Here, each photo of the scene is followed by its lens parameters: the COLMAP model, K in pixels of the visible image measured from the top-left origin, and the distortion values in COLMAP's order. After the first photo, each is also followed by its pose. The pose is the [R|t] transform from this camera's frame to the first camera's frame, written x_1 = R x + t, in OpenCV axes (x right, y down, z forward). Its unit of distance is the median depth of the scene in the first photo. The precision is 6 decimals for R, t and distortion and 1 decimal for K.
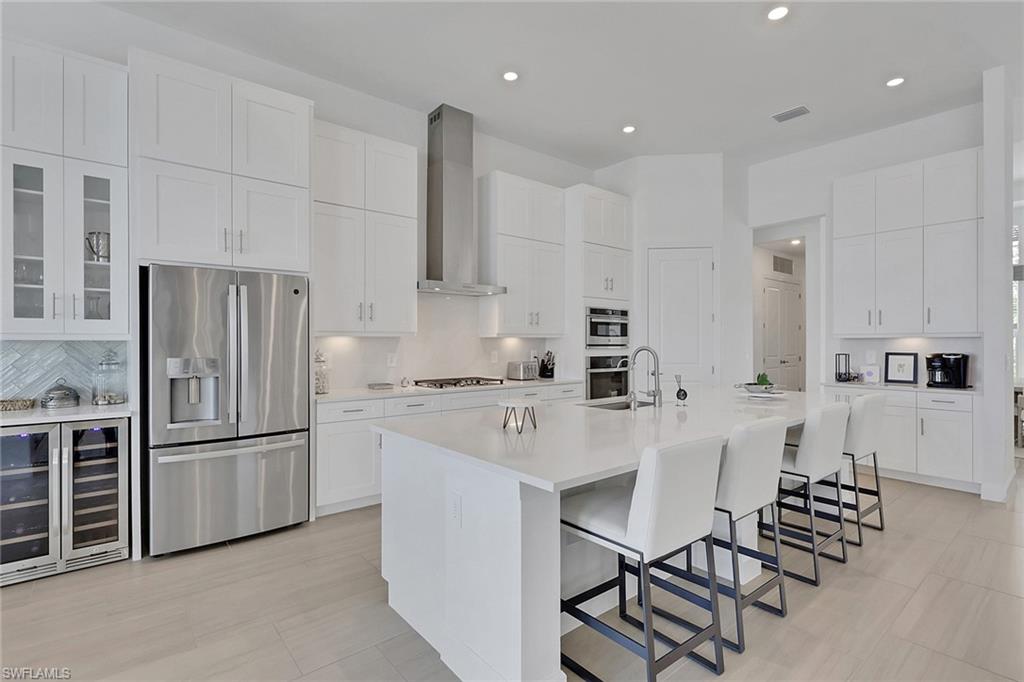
lens RADIAL K [[486.9, 0, 512.0], [0, 486.9, 341.0], [0, 0, 1]] dist [-0.001993, -0.000469]
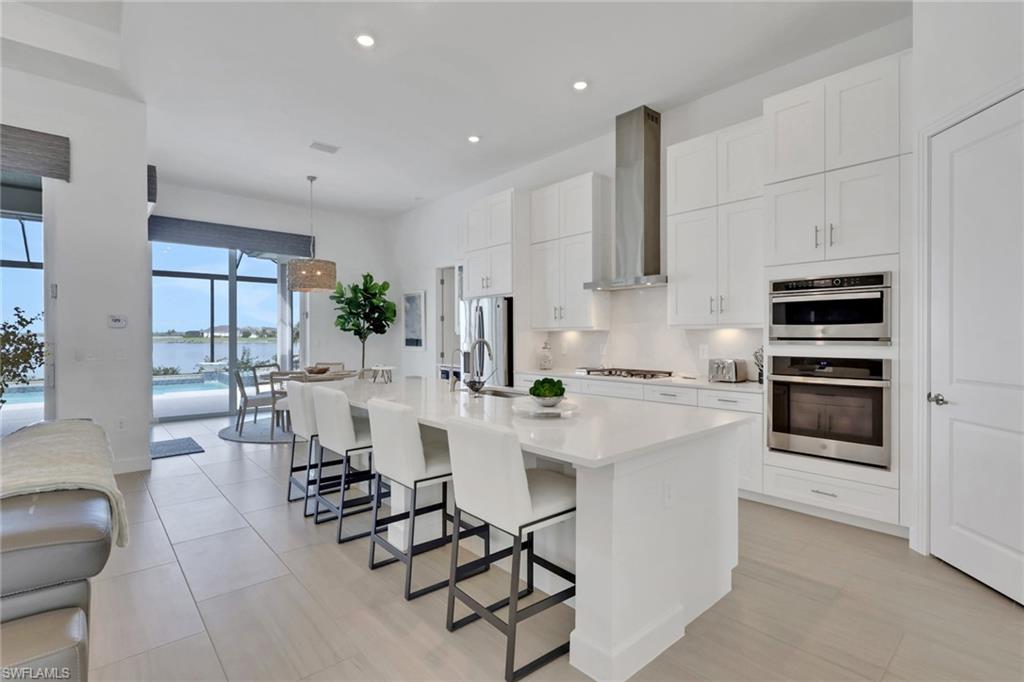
lens RADIAL K [[481.9, 0, 489.2], [0, 481.9, 338.1], [0, 0, 1]] dist [-0.001399, -0.000187]
pose [[-0.001768, 0.003839, -0.999991, 0.904734], [0.005768, 0.999976, 0.003829, 0.003335], [0.999982, -0.005761, -0.001790, 0.681917]]
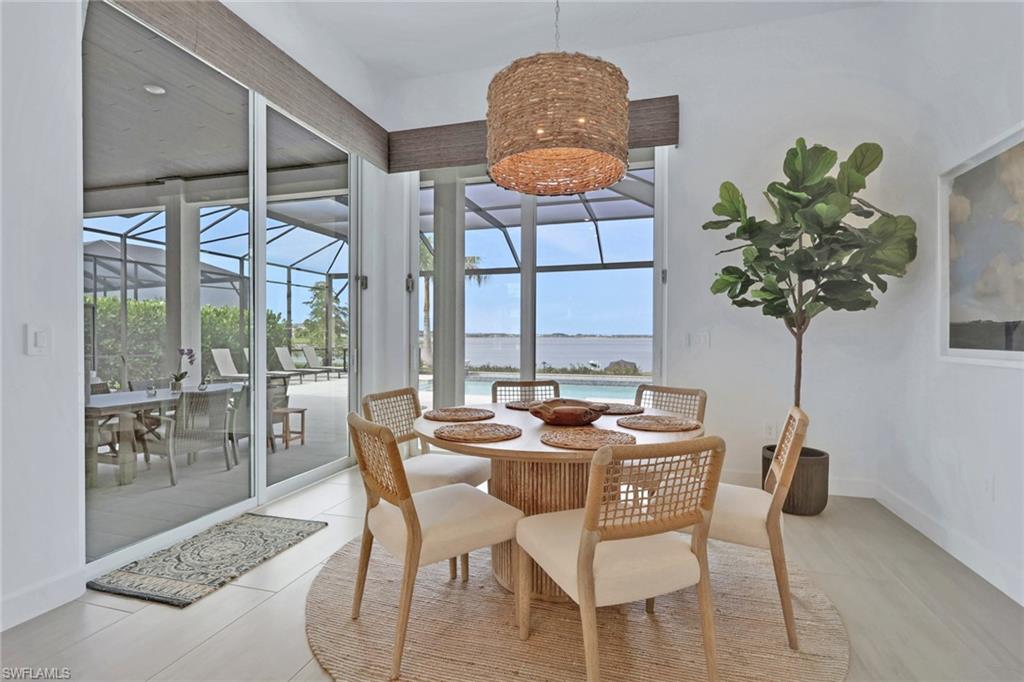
lens RADIAL K [[478.2, 0, 512.0], [0, 478.2, 341.0], [0, 0, 1]] dist [0.003173, 0.000081]
pose [[-0.824546, 0.000618, -0.565794, -0.277278], [-0.003060, 0.999980, 0.005552, 0.029638], [0.565786, 0.006309, -0.824528, 0.517301]]
